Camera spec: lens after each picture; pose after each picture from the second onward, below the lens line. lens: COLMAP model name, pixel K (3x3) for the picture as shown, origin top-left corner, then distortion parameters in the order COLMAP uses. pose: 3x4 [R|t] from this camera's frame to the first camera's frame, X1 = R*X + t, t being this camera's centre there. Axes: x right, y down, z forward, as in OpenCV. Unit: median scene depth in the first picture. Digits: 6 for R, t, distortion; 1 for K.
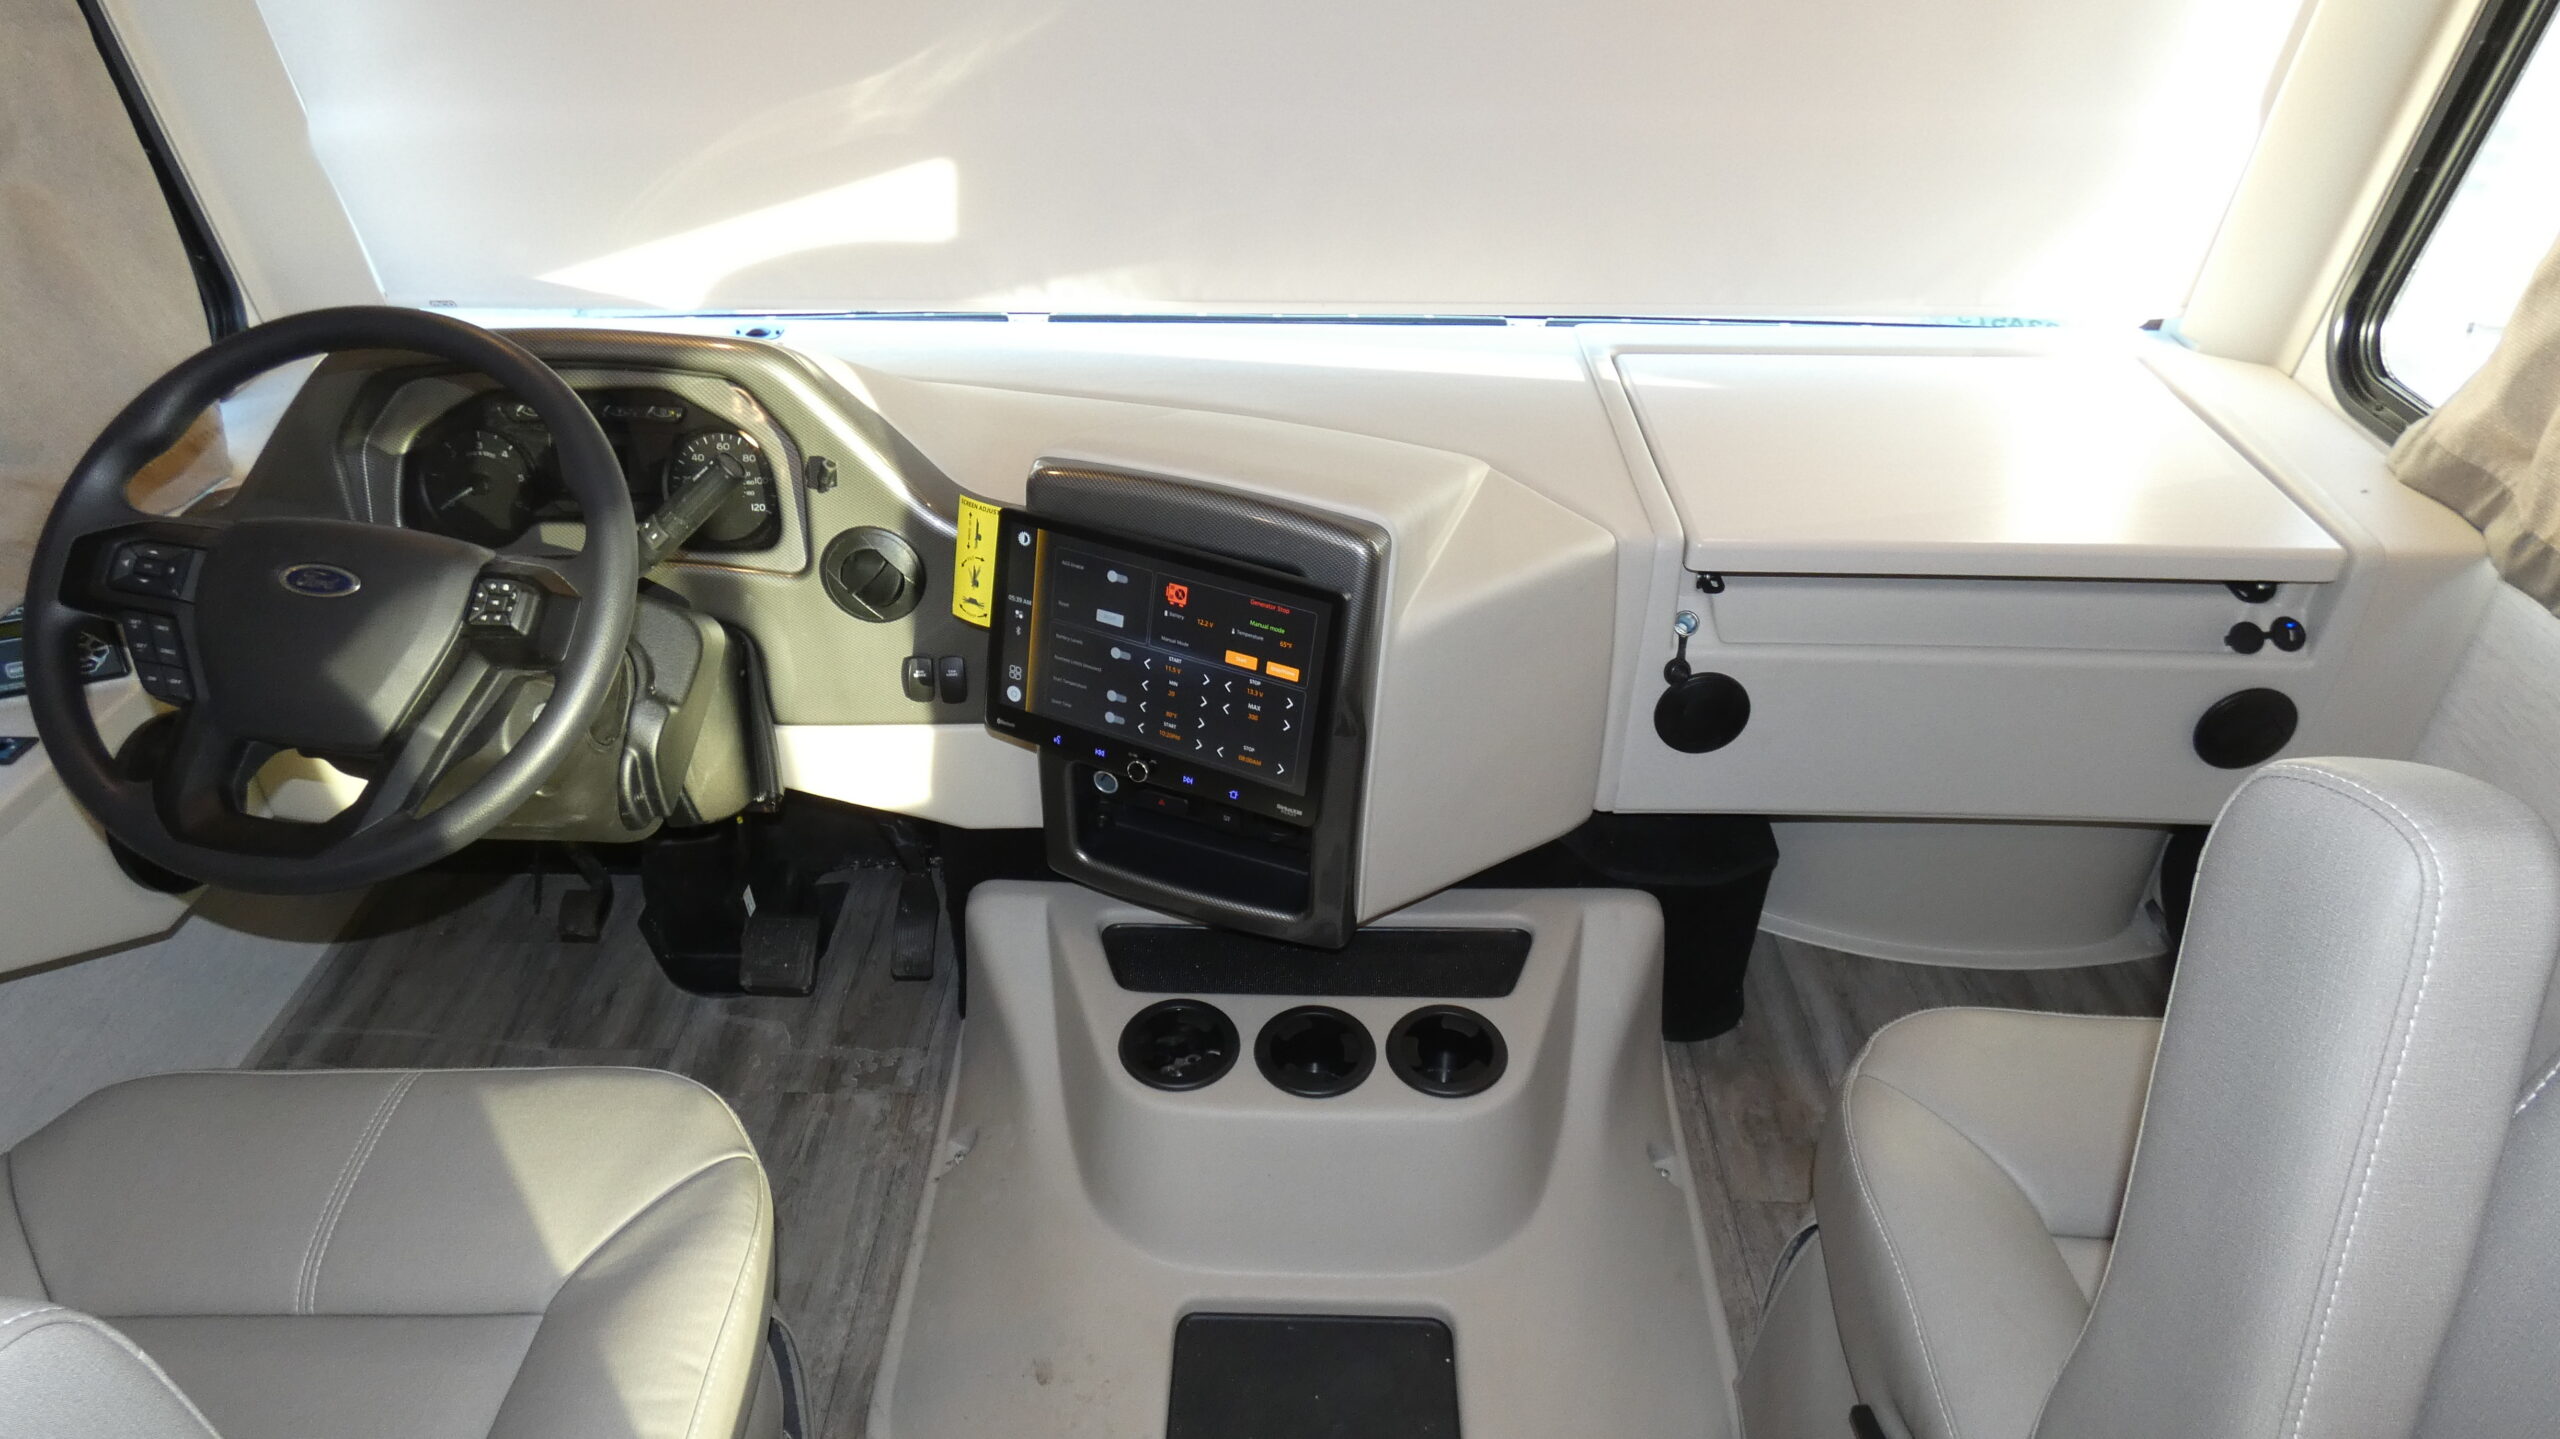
lens RADIAL K [[1519.8, 0, 1272.5], [0, 1519.8, 726.3], [0, 0, 1]] dist [-0.008613, 0.001926]
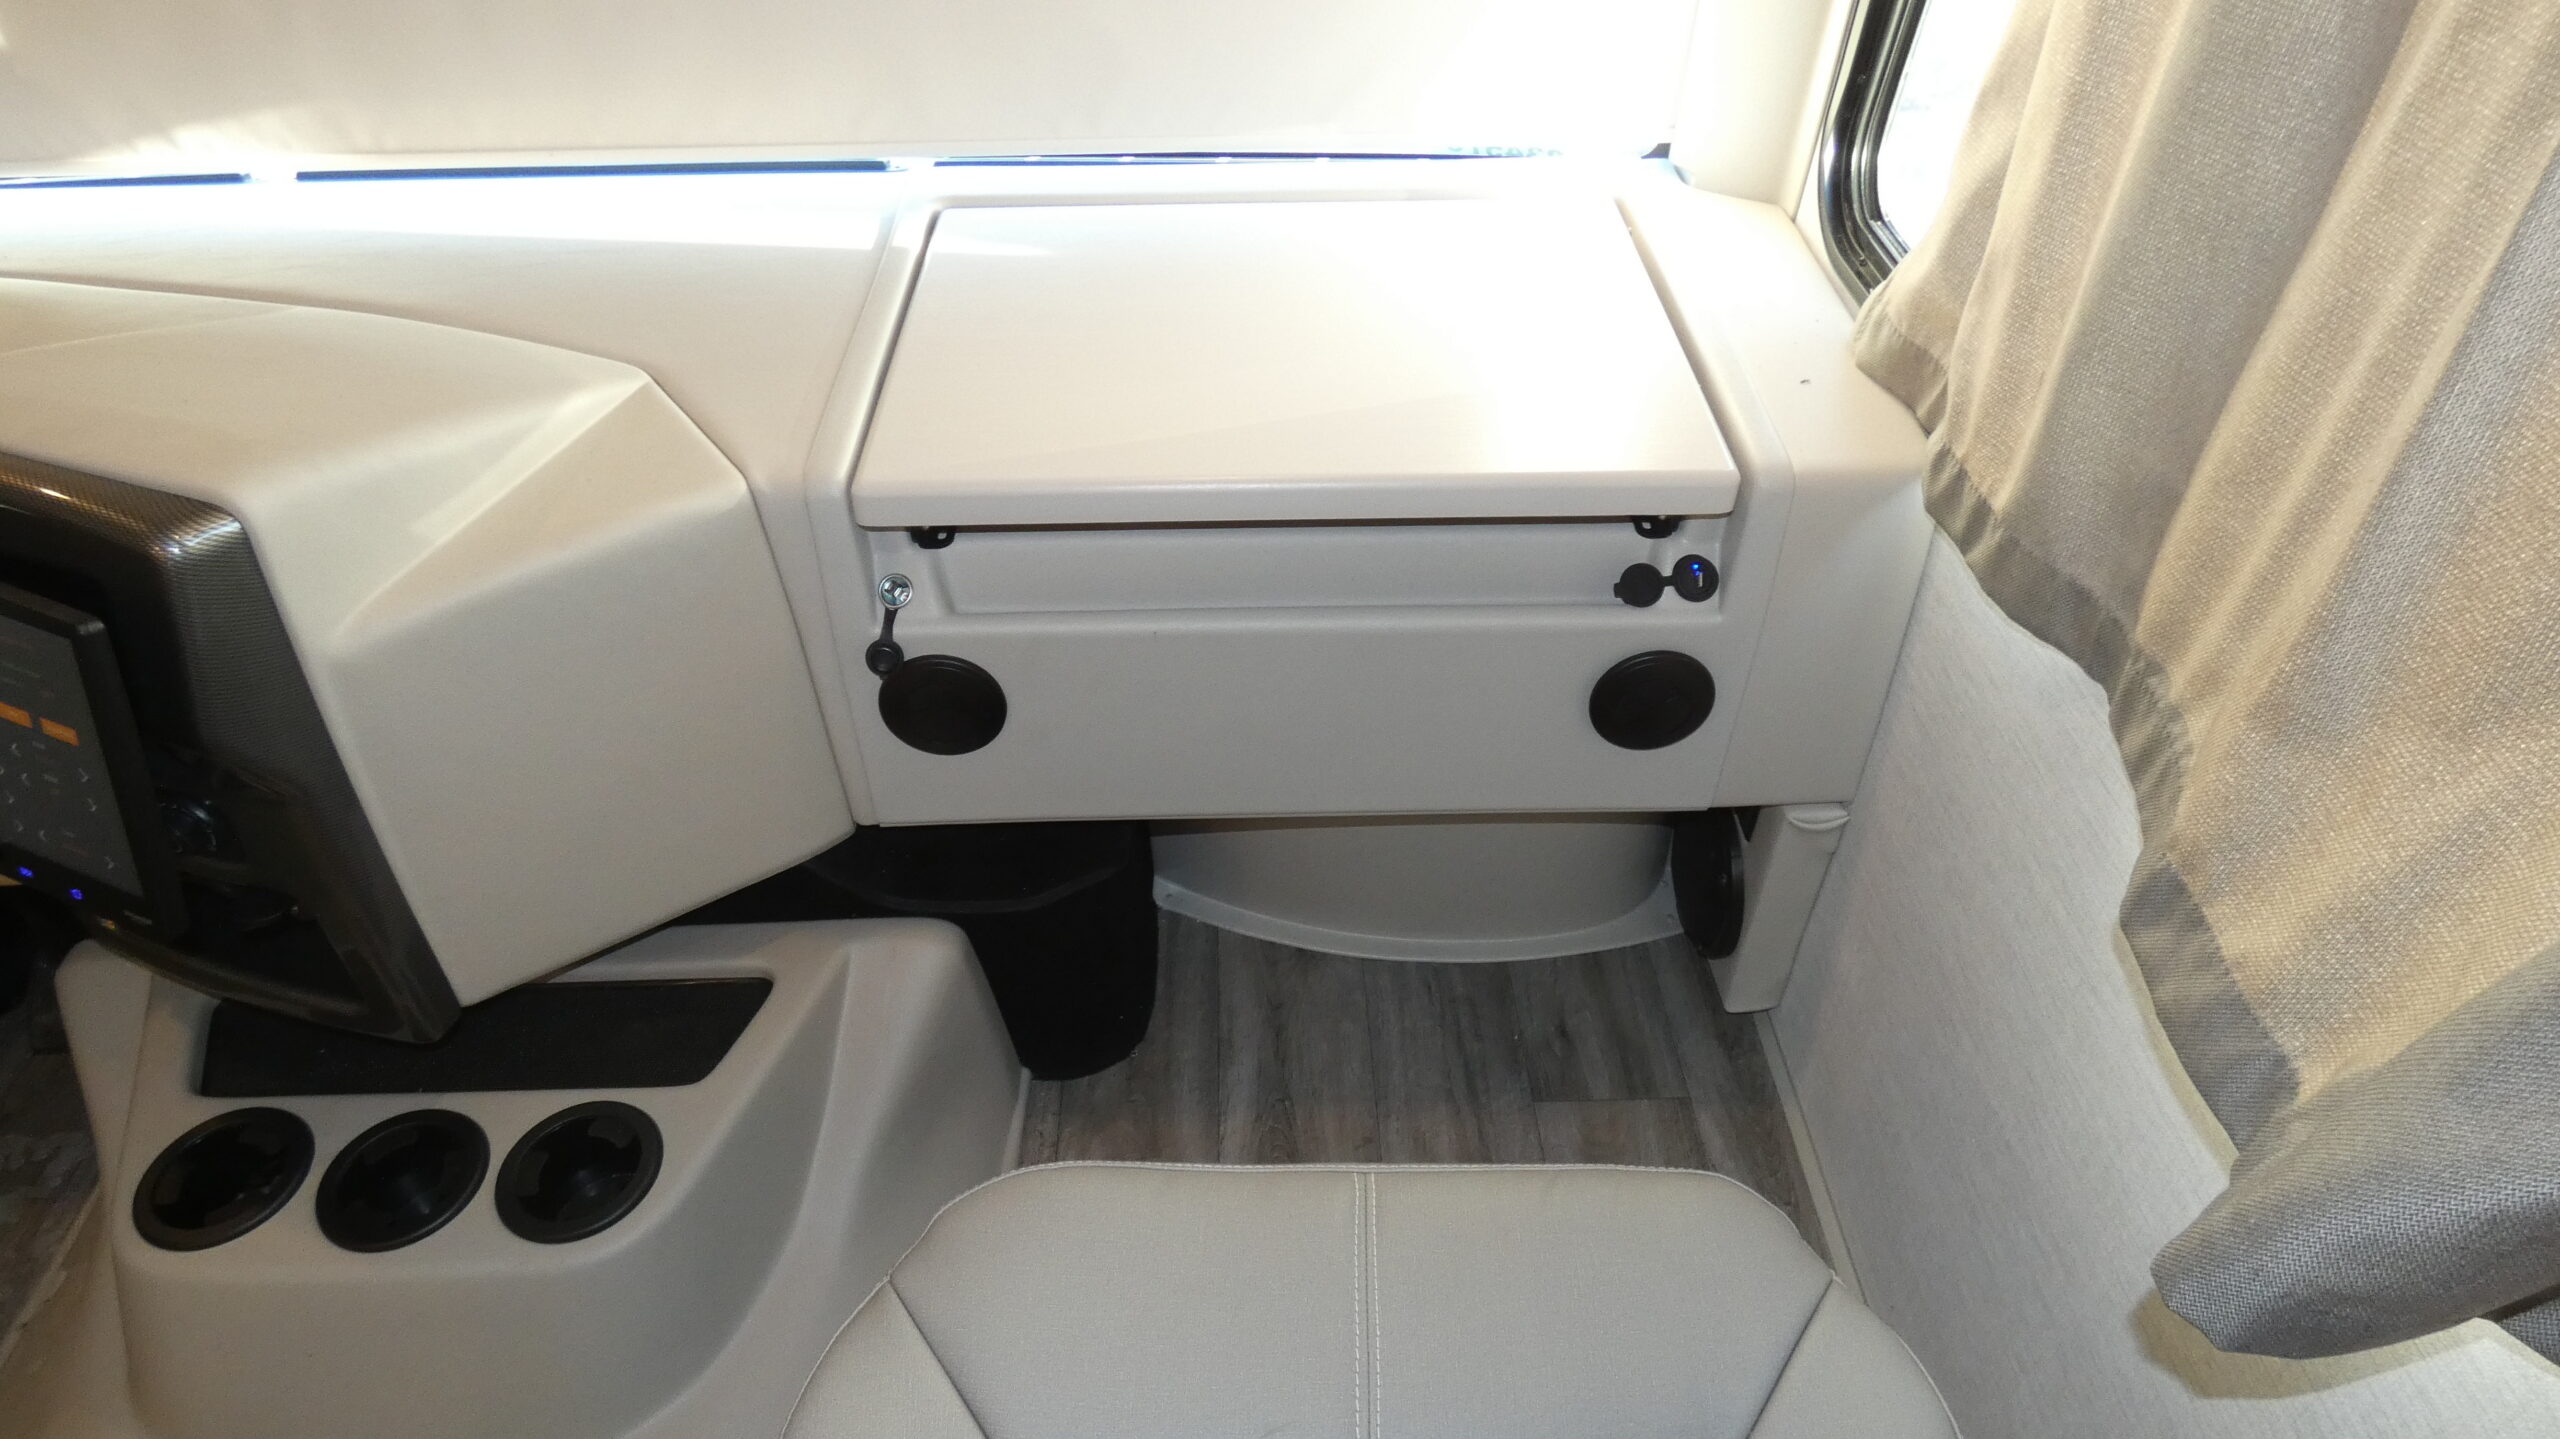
lens RADIAL K [[1519.8, 0, 1280.3], [0, 1519.8, 735.6], [0, 0, 1]] dist [-0.008613, 0.001926]
pose [[0.998688, -0.036904, 0.035493, 0.433118], [0.032663, 0.993009, 0.113430, -0.075741], [-0.039431, -0.112122, 0.992912, 0.242973]]
